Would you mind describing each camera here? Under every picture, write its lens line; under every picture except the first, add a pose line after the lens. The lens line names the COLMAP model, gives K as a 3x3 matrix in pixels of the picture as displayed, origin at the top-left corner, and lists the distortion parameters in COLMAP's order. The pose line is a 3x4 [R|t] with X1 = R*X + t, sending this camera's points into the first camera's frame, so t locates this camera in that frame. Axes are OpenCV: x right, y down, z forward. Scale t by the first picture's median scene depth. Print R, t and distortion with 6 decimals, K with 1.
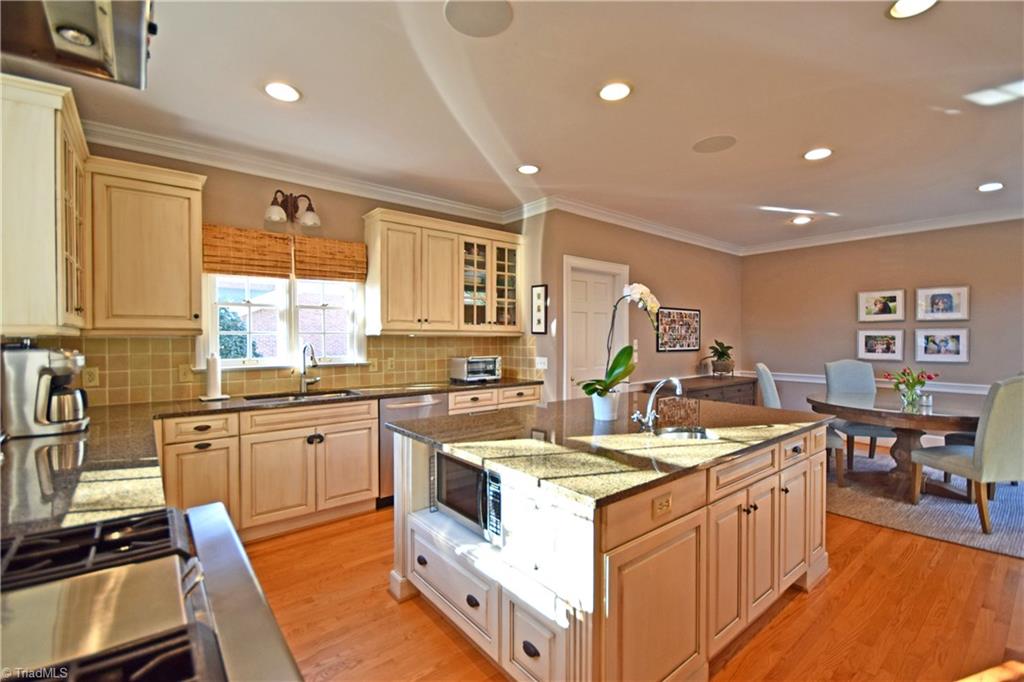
lens RADIAL K [[448.6, 0, 513.2], [0, 448.6, 340.5], [0, 0, 1]] dist [0.008675, -0.006798]
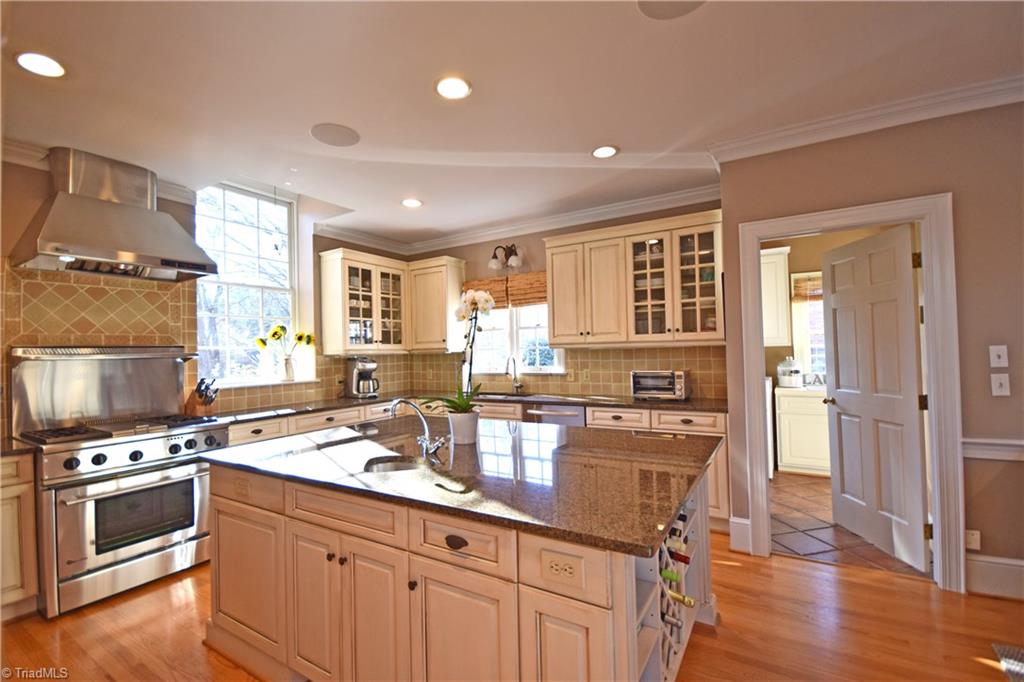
lens RADIAL K [[448.6, 0, 511.9], [0, 448.6, 343.1], [0, 0, 1]] dist [0.008675, -0.006798]
pose [[0.335552, -0.025404, -0.941679, 0.680826], [0.017476, 0.999632, -0.020740, -0.004457], [0.941859, -0.009497, 0.335873, 0.485266]]
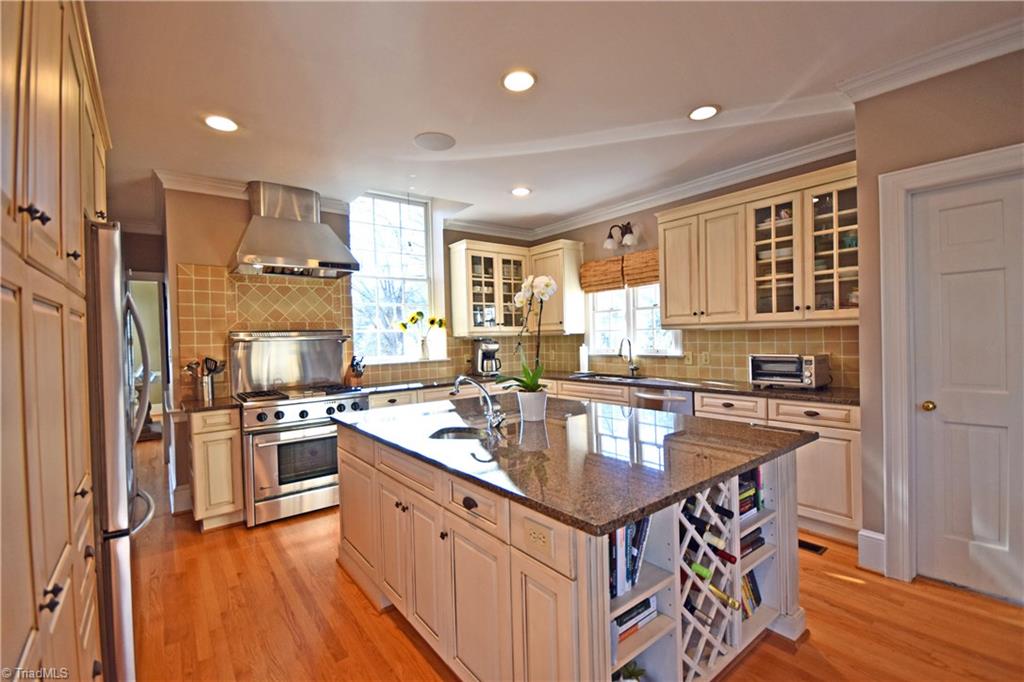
lens RADIAL K [[448.6, 0, 511.6], [0, 448.6, 343.1], [0, 0, 1]] dist [0.008675, -0.006798]
pose [[-0.013679, 0.015865, -0.999781, 0.725254], [0.020163, 0.999675, 0.015588, -0.004605], [0.999703, -0.019946, -0.013995, 0.599322]]
